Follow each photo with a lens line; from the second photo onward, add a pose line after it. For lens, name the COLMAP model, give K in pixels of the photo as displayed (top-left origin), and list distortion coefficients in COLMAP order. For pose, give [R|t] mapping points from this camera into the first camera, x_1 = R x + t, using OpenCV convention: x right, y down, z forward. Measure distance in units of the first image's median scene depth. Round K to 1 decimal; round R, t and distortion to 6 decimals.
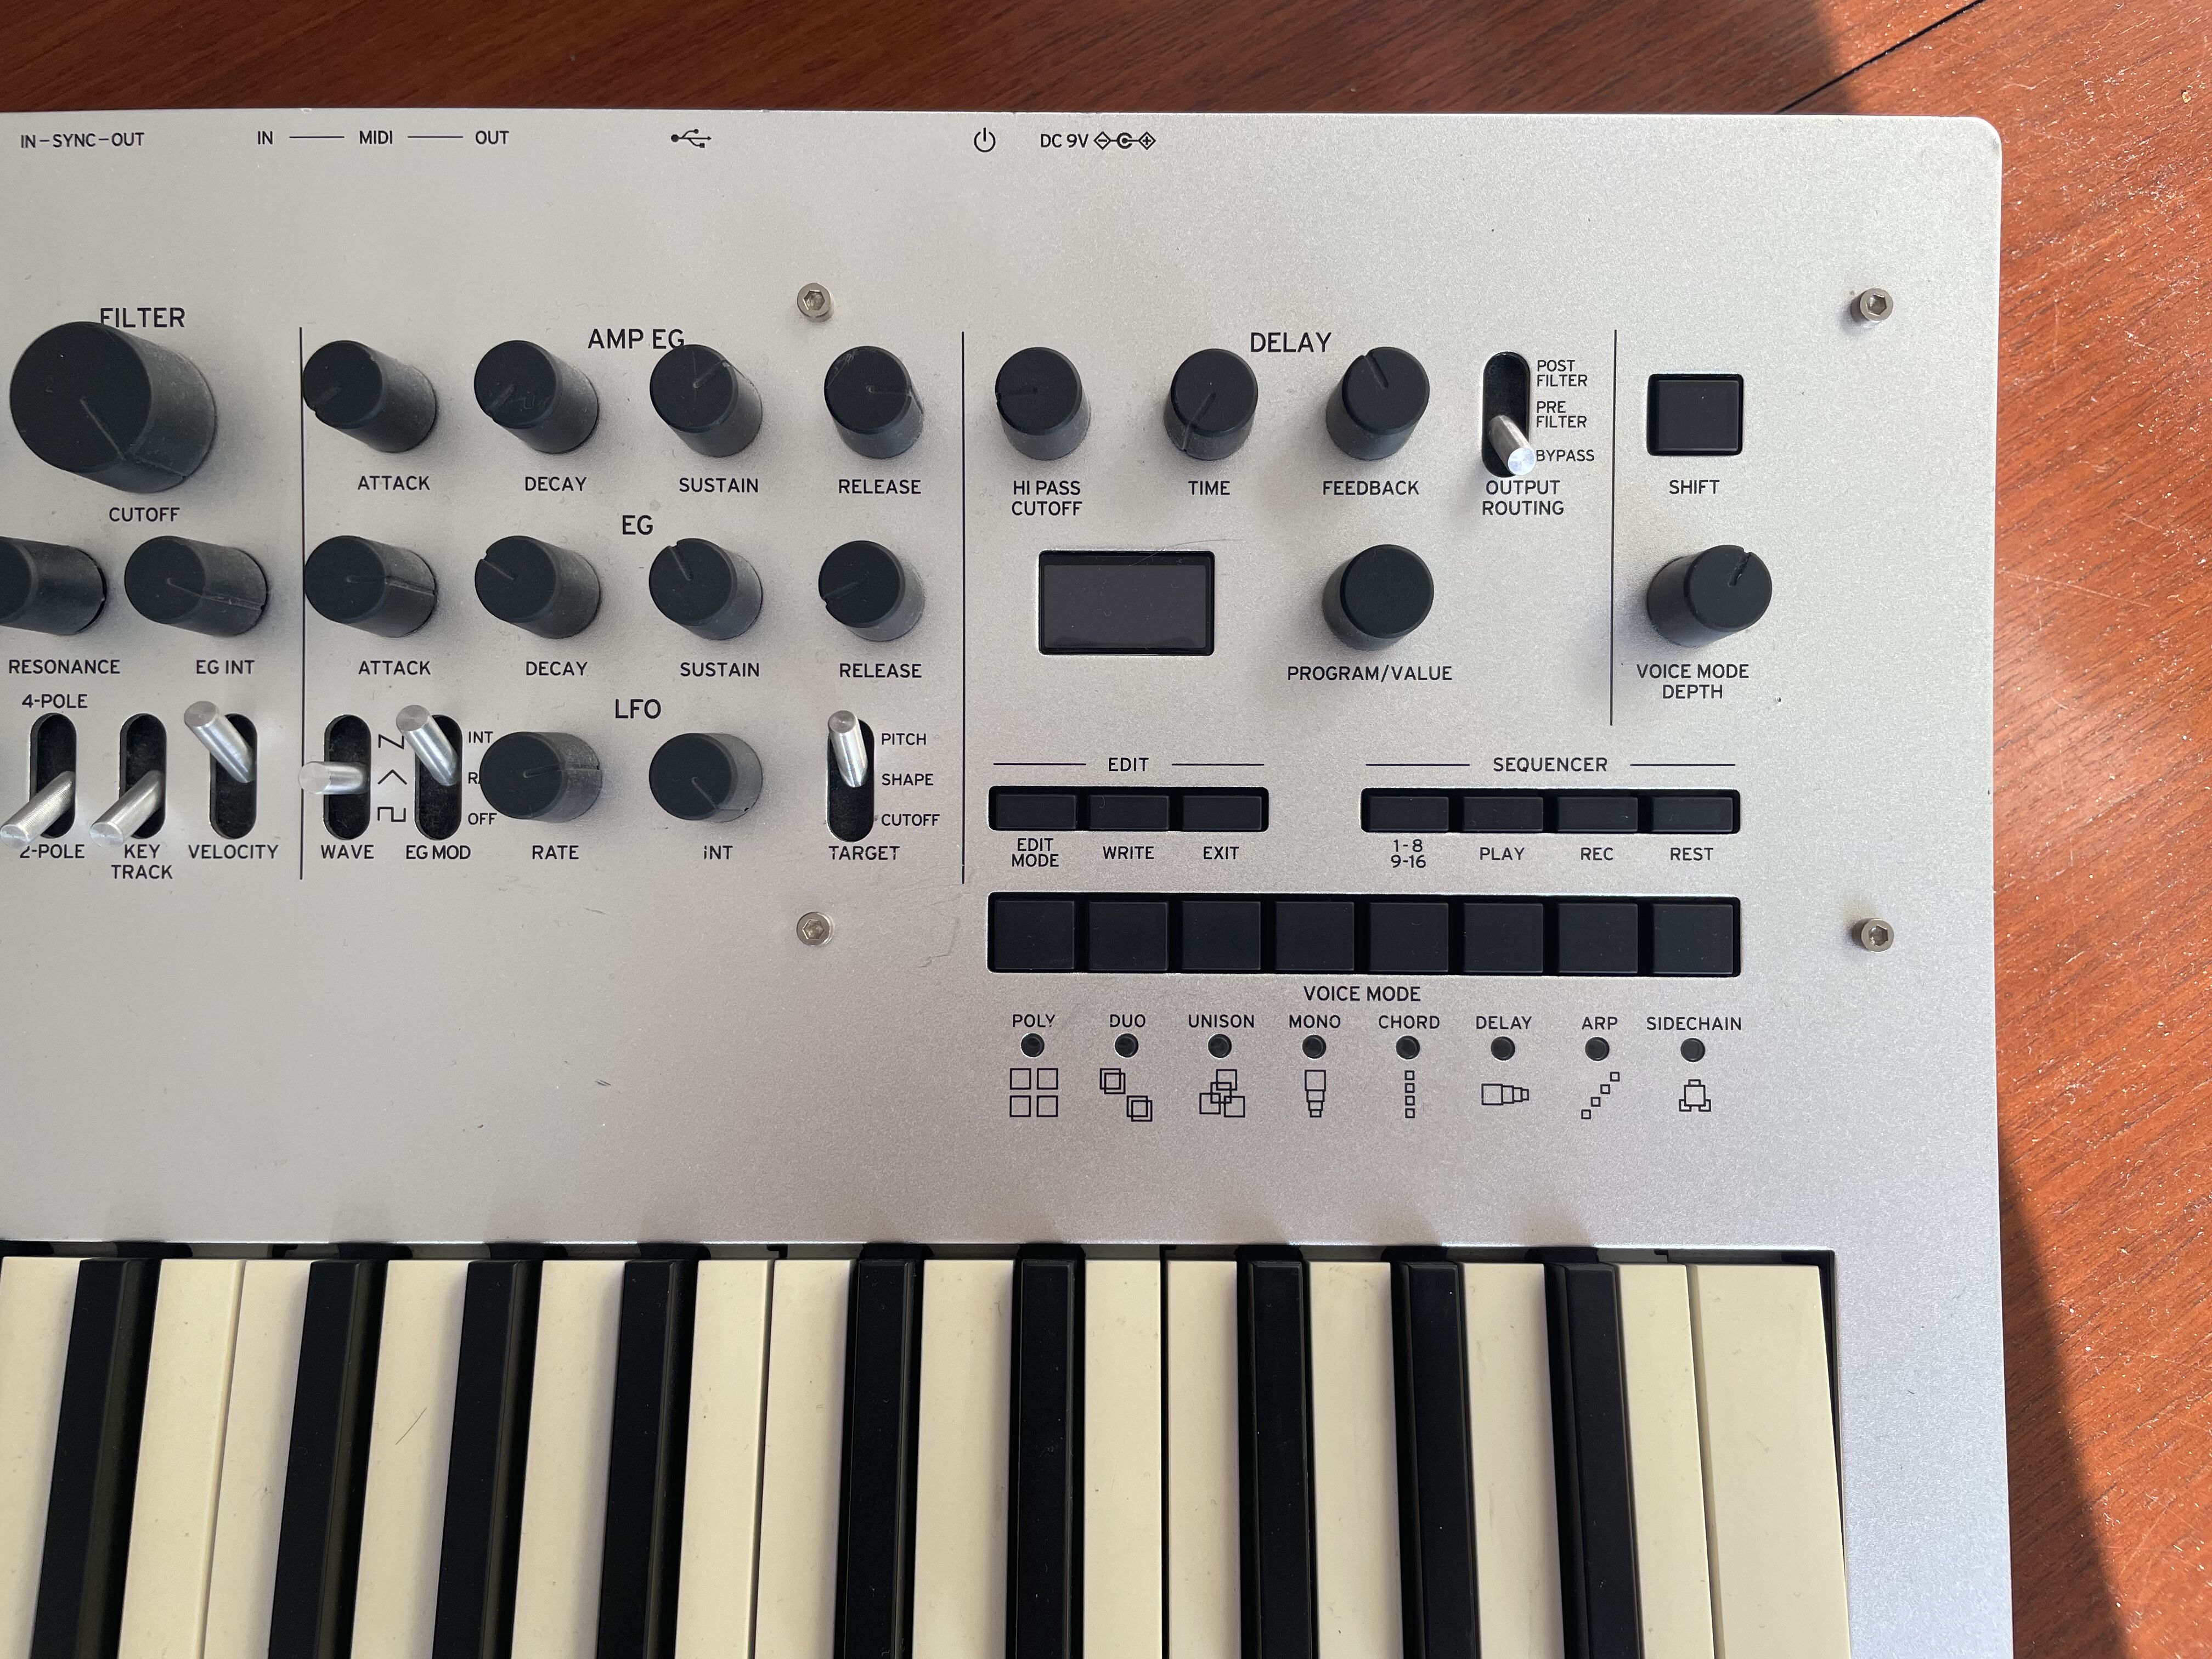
lens RADIAL K [[1719.1, 0, 1116.4], [0, 1719.1, 829.2], [0, 0, 1]] dist [0.077154, -0.129124]
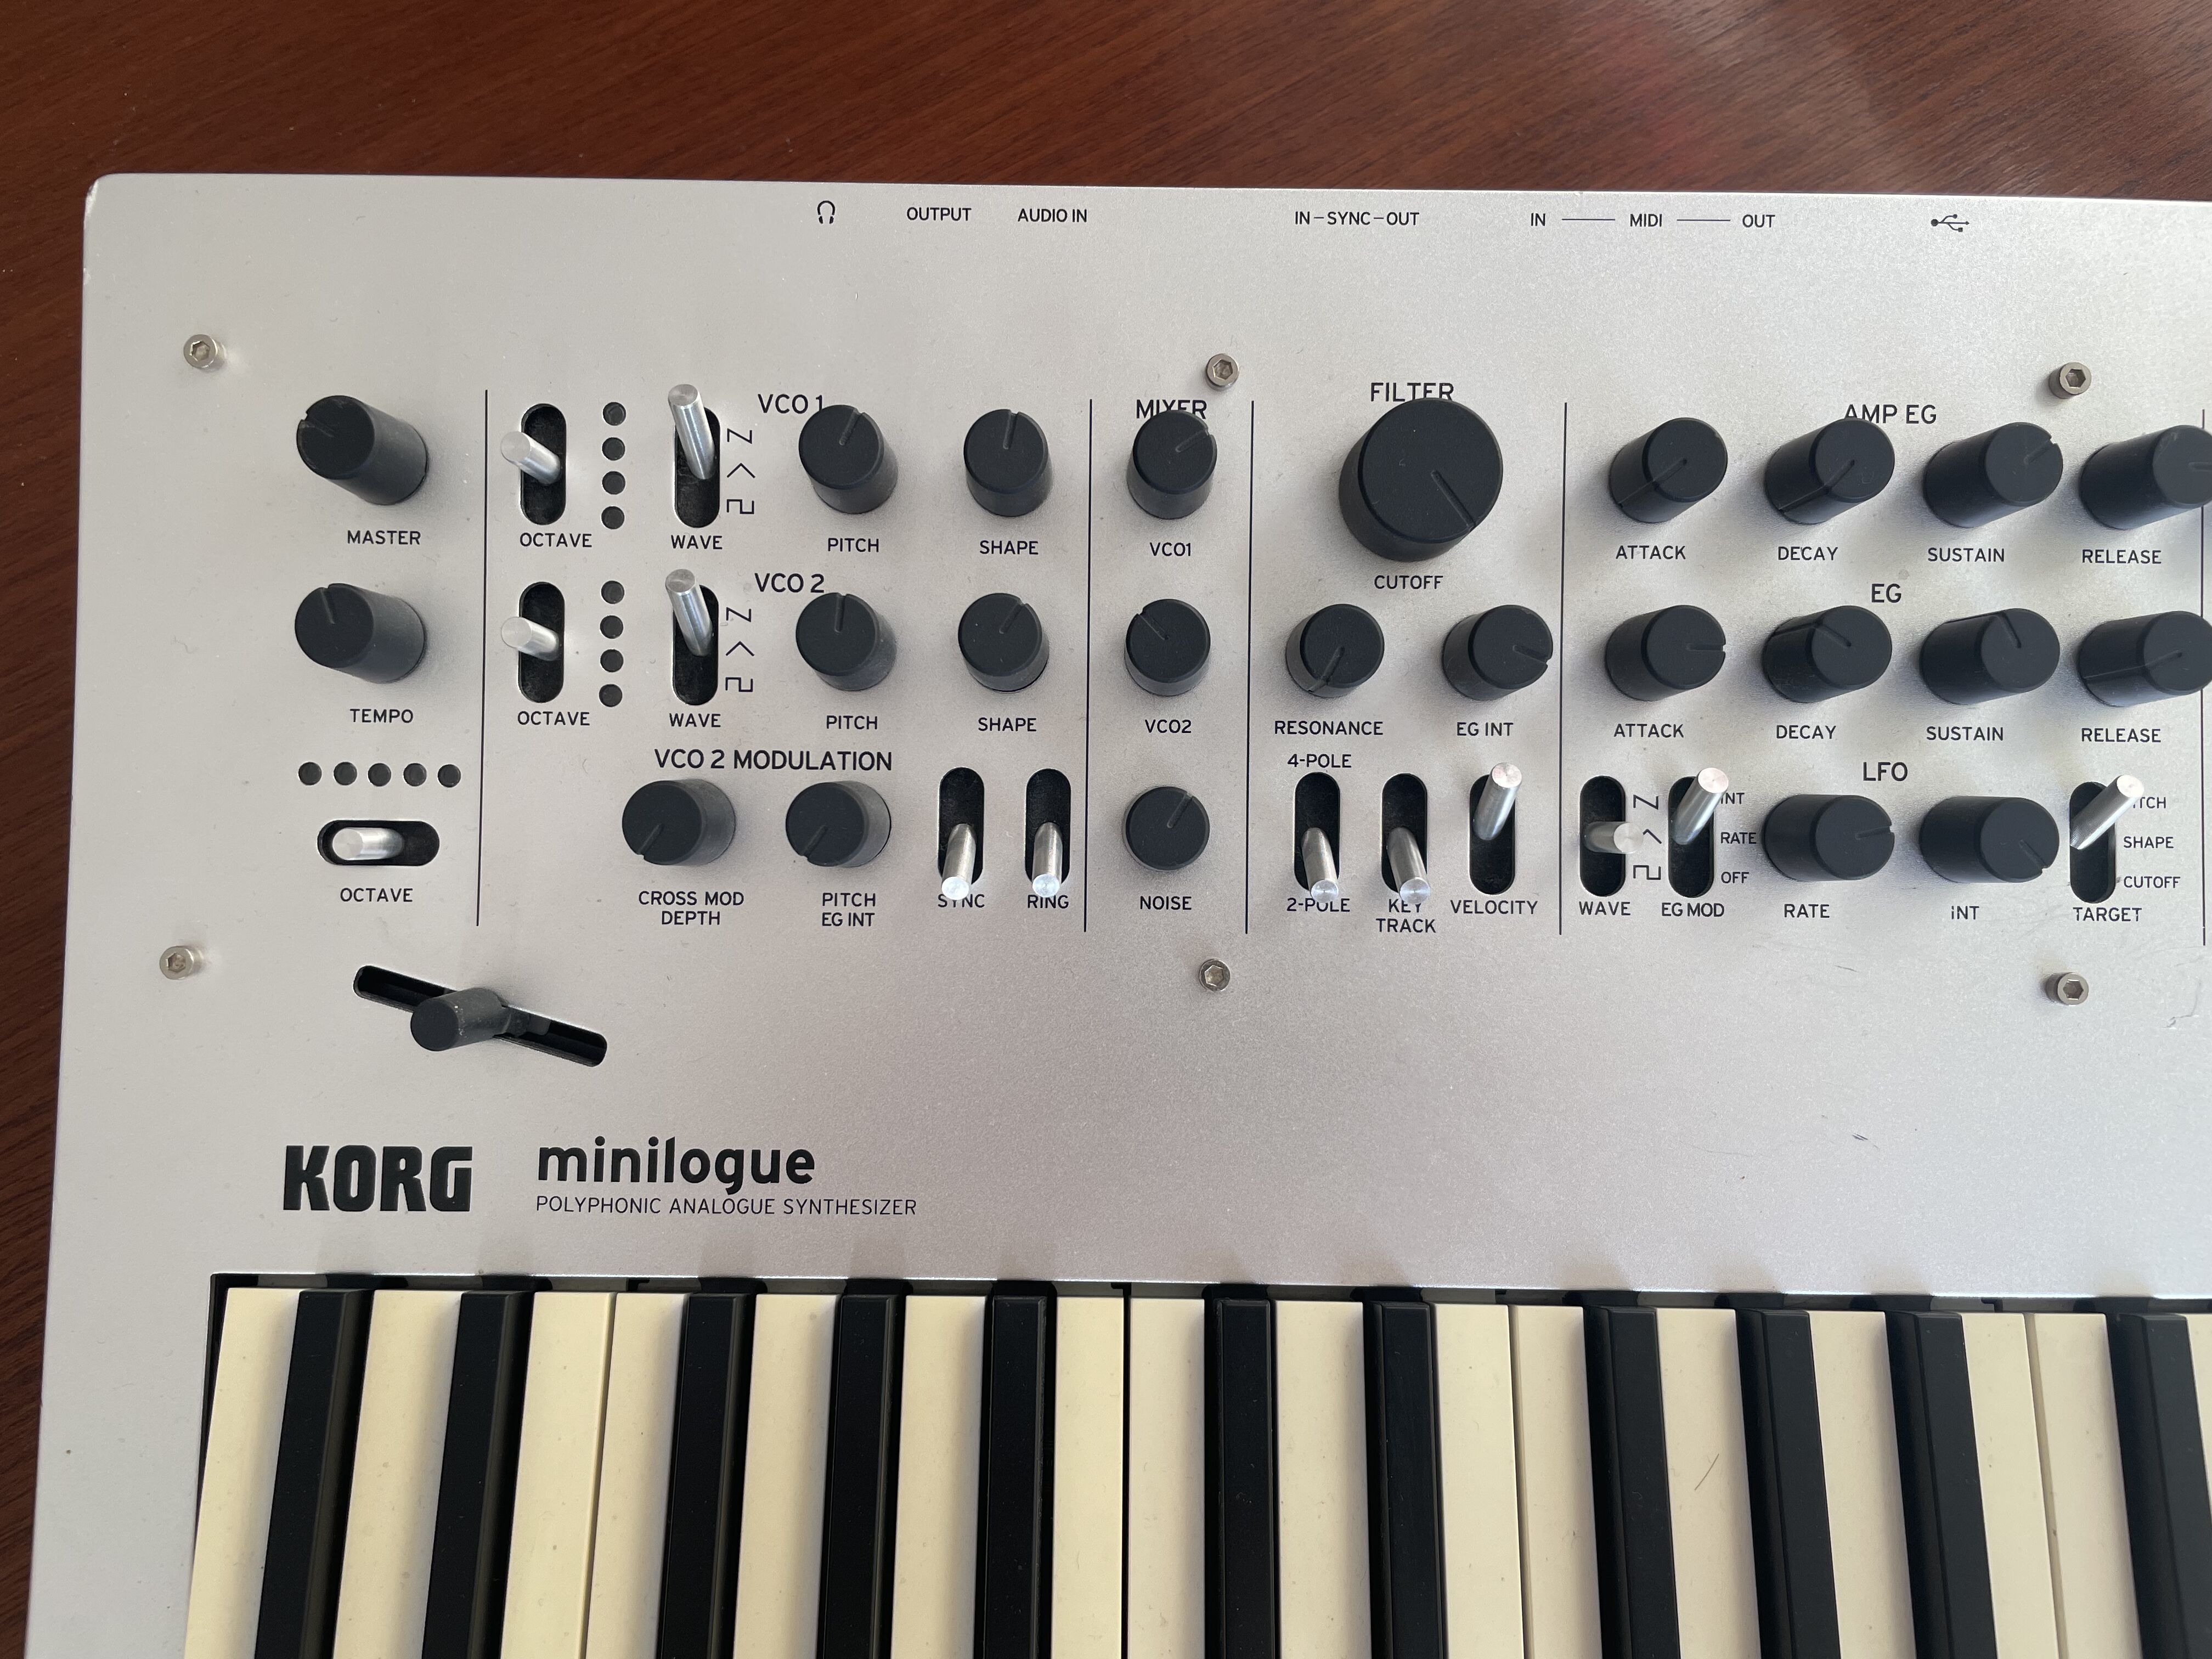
lens RADIAL K [[1719.1, 0, 1095.3], [0, 1719.1, 829.5], [0, 0, 1]] dist [0.077154, -0.129124]
pose [[0.999956, 0.008339, -0.004210, -0.740727], [-0.008421, 0.999768, -0.019846, -0.010870], [0.004044, 0.019881, 0.999794, -0.030802]]
